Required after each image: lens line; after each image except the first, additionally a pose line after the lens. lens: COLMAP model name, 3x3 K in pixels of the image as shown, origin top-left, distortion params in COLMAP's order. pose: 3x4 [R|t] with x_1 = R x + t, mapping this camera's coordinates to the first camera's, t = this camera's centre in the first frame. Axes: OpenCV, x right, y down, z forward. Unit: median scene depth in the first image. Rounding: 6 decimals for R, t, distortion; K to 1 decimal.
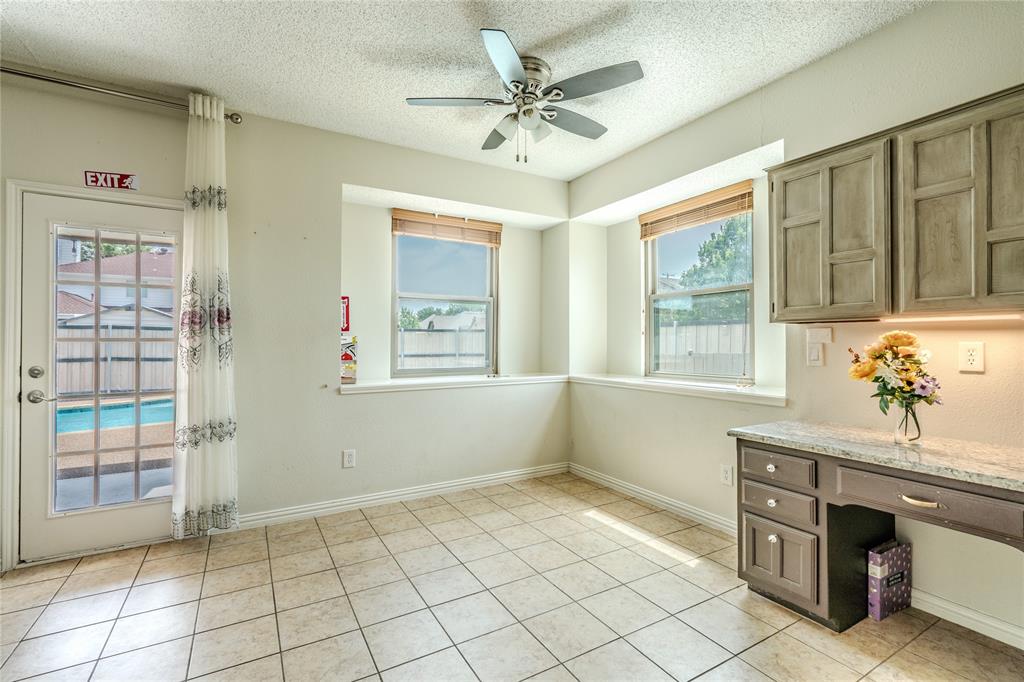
lens RADIAL K [[461.8, 0, 509.7], [0, 461.8, 338.2], [0, 0, 1]] dist [-0.000234, 0.000080]
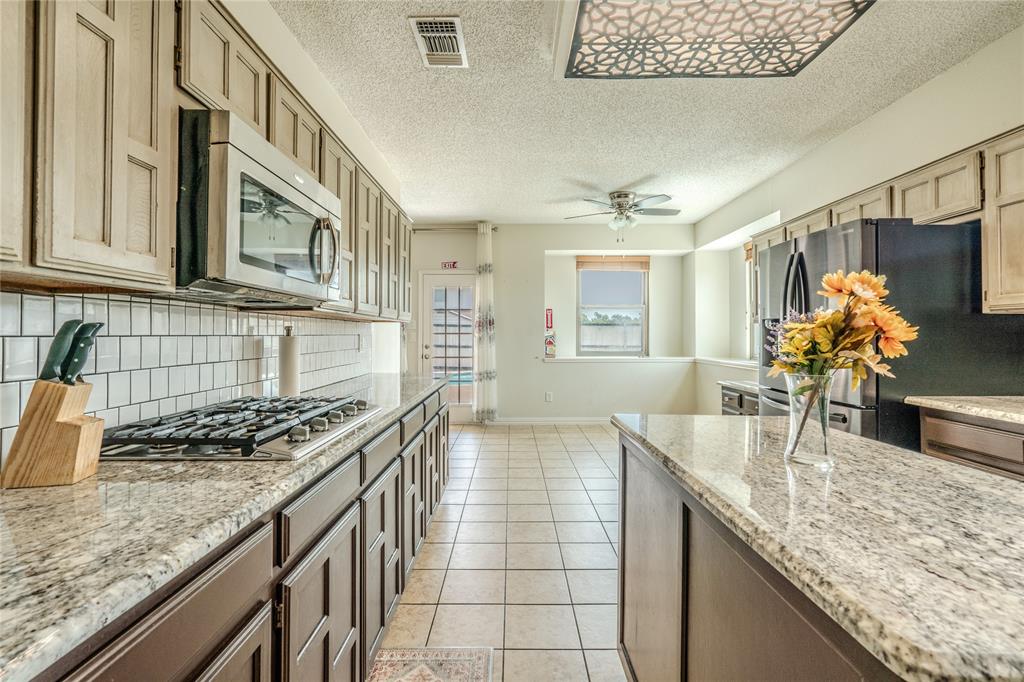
lens RADIAL K [[461.8, 0, 509.7], [0, 461.8, 338.2], [0, 0, 1]] dist [-0.000234, 0.000080]
pose [[0.865096, 0.004081, -0.501589, 0.568140], [0.002959, 0.999908, 0.013239, -0.002302], [0.501597, -0.012937, 0.865005, -0.872560]]
